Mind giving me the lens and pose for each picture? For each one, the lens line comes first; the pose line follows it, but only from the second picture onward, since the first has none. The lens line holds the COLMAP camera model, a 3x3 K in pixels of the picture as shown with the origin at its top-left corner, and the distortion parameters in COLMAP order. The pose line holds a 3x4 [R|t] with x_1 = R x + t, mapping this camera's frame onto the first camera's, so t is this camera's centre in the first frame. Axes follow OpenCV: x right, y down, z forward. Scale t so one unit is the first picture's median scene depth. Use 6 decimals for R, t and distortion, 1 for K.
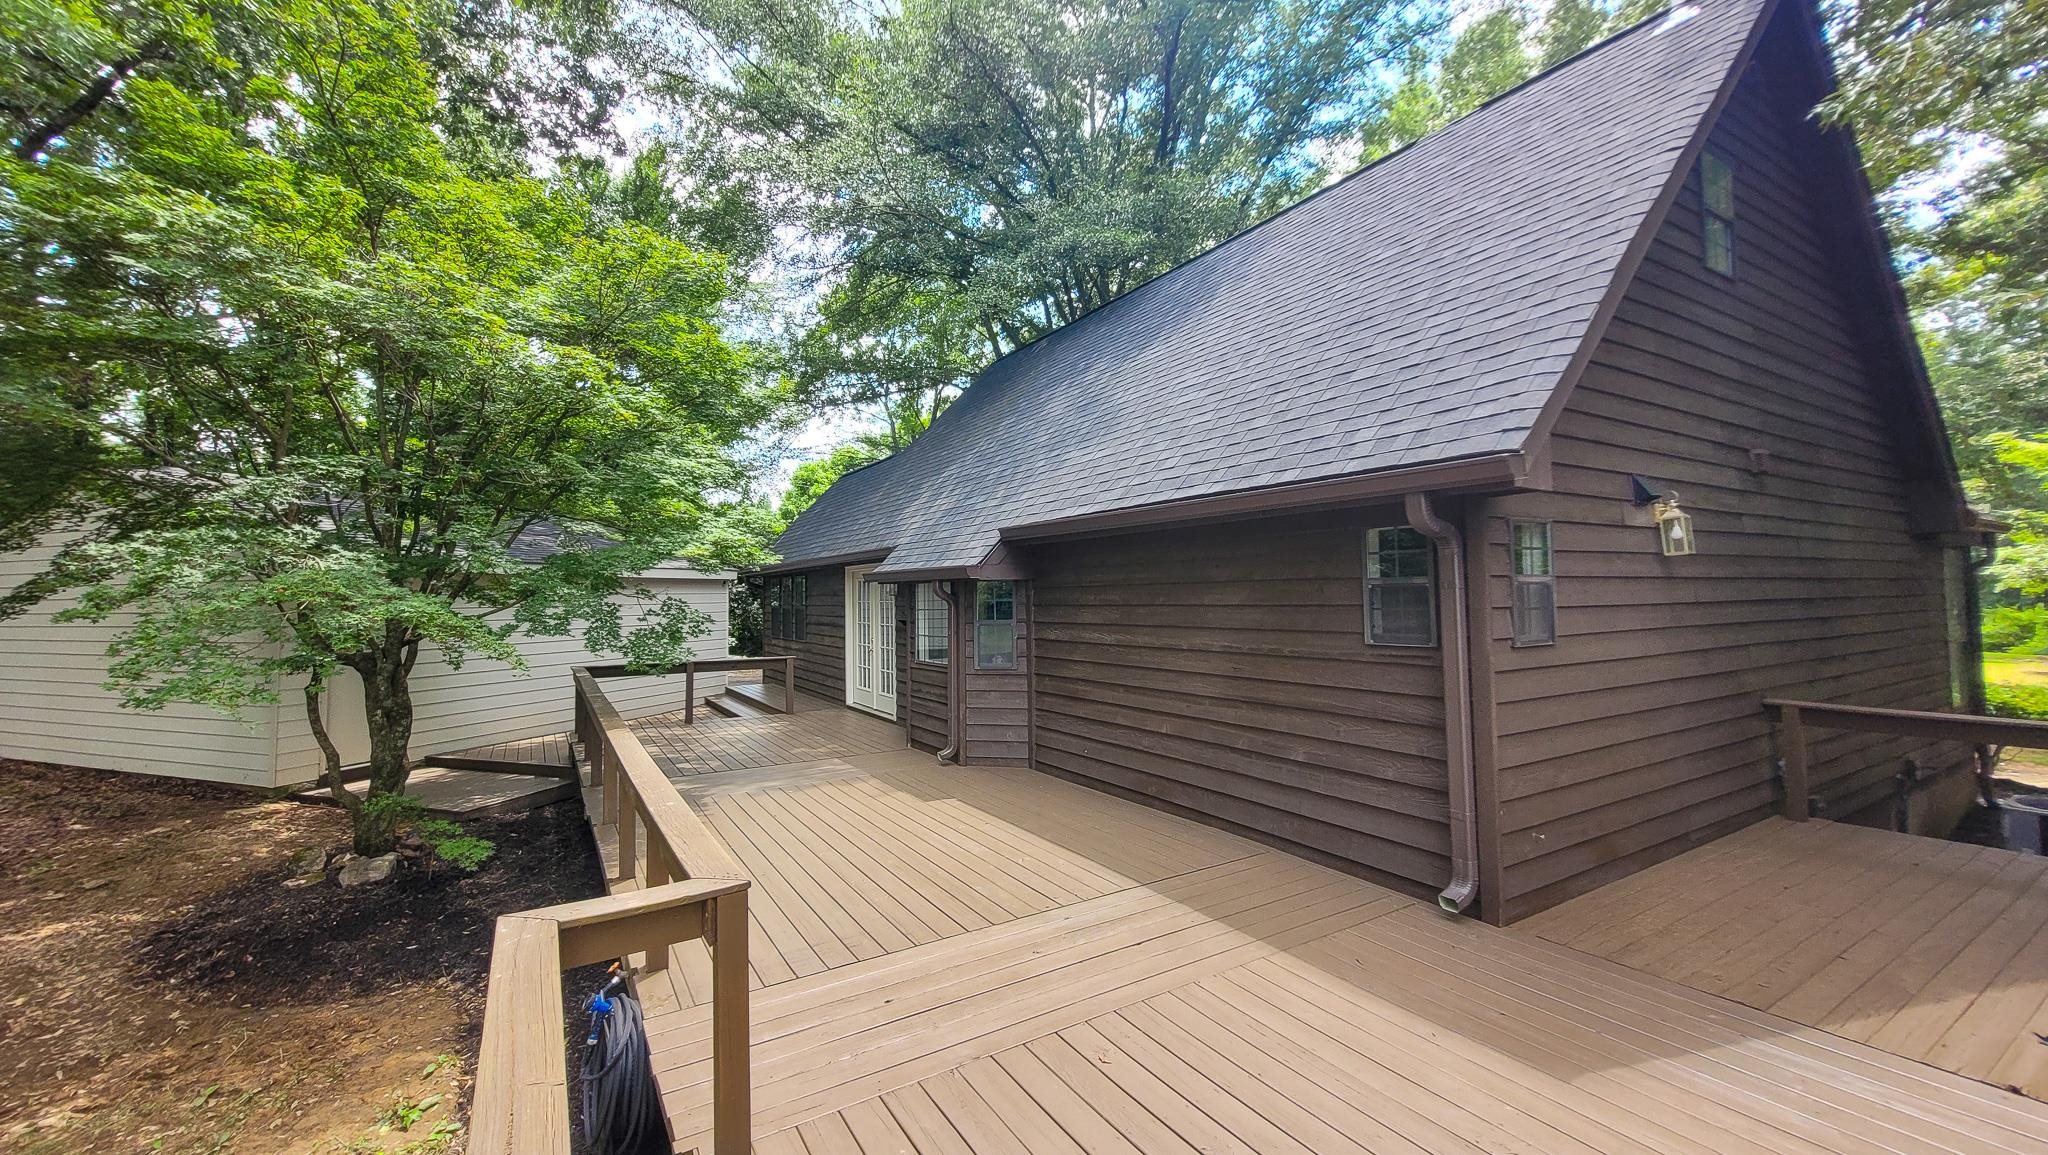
lens RADIAL K [[799.3, 0, 1024.0], [0, 799.3, 577.5], [0, 0, 1]] dist [0.001152, 0.000073]
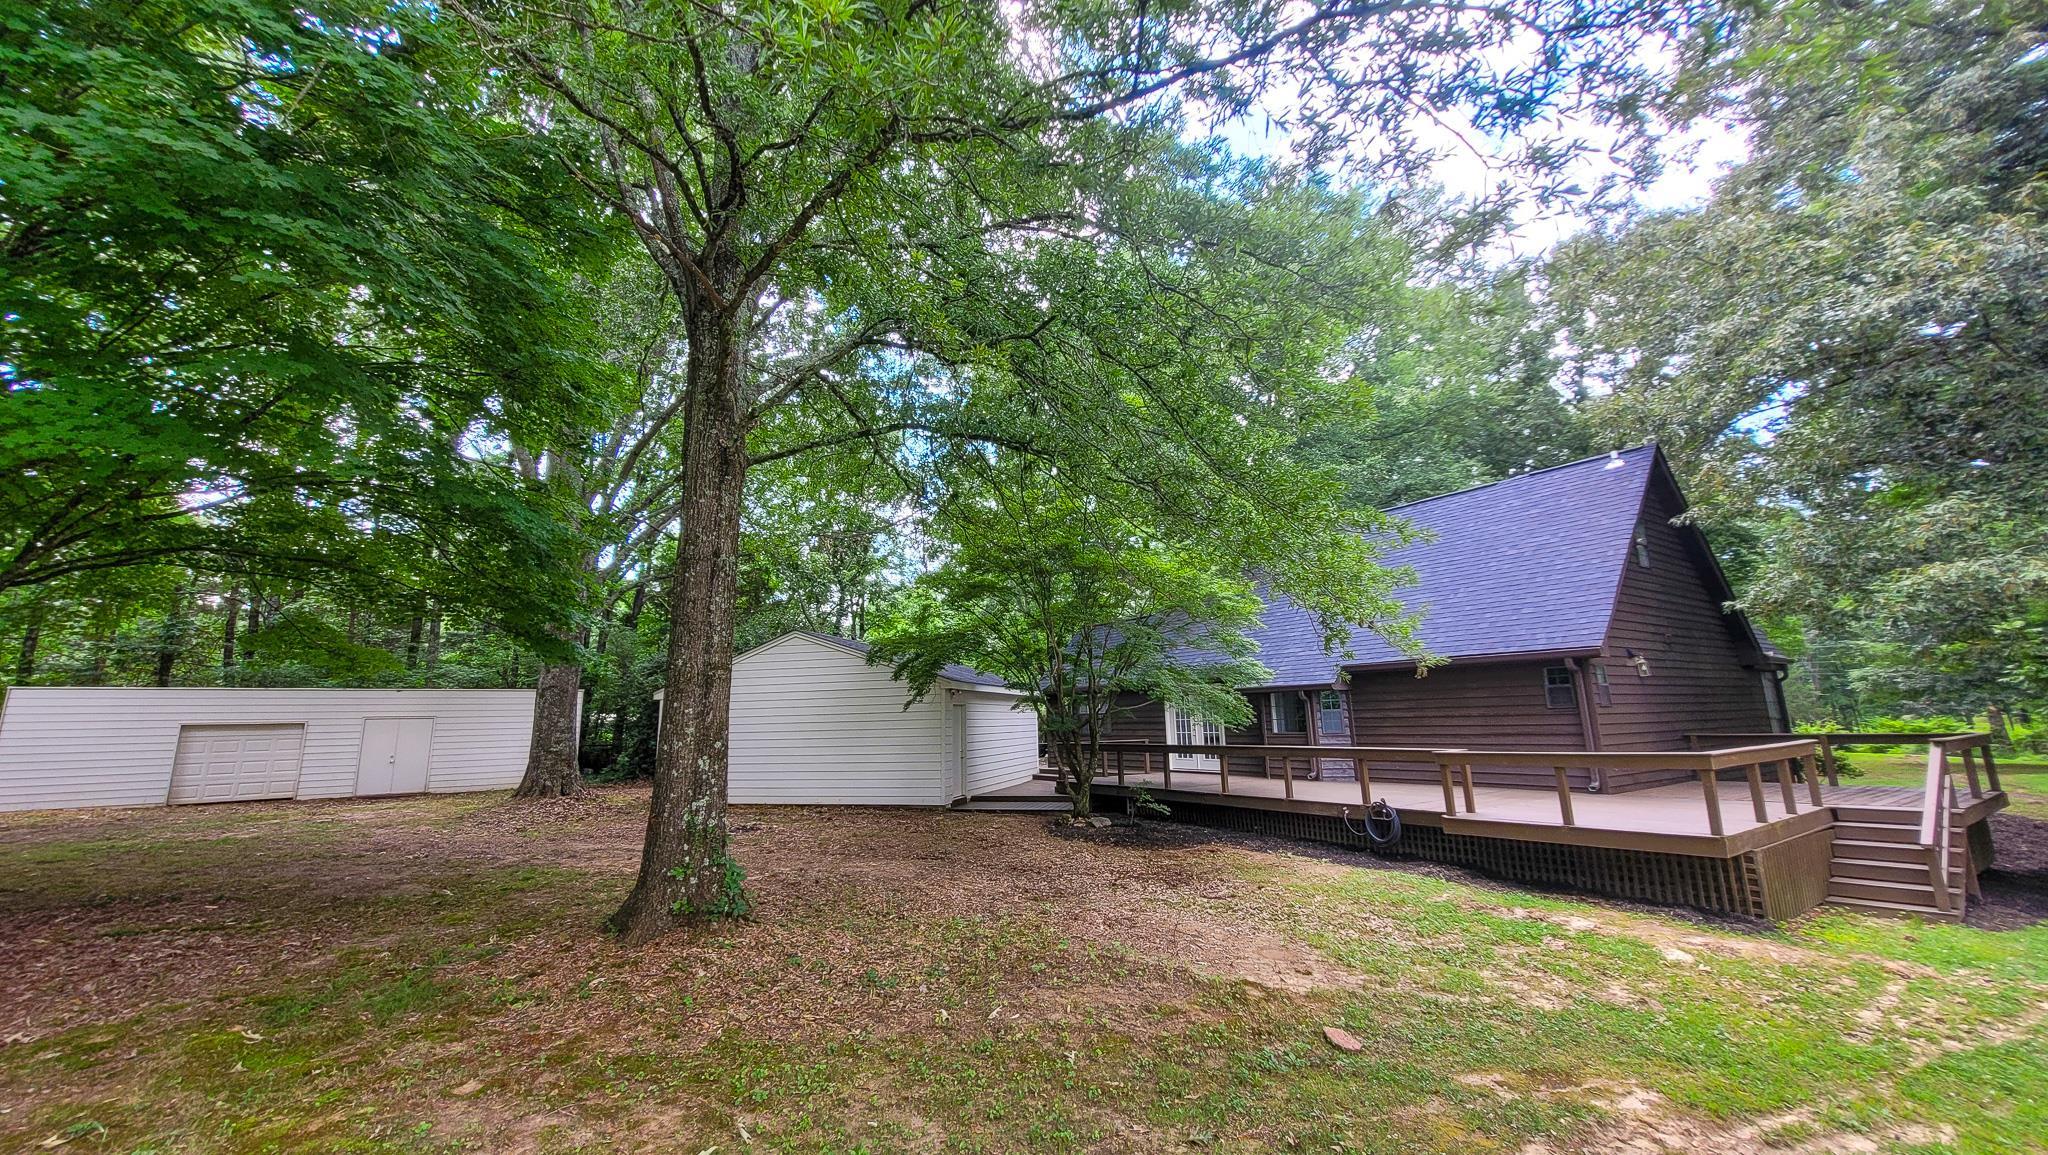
lens RADIAL K [[799.3, 0, 1024.0], [0, 799.3, 577.5], [0, 0, 1]] dist [0.001152, 0.000073]
pose [[0.998431, 0.002407, 0.055947, -1.466930], [0.006179, 0.988239, -0.152793, 0.043394], [-0.055656, 0.152898, 0.986673, -1.645700]]
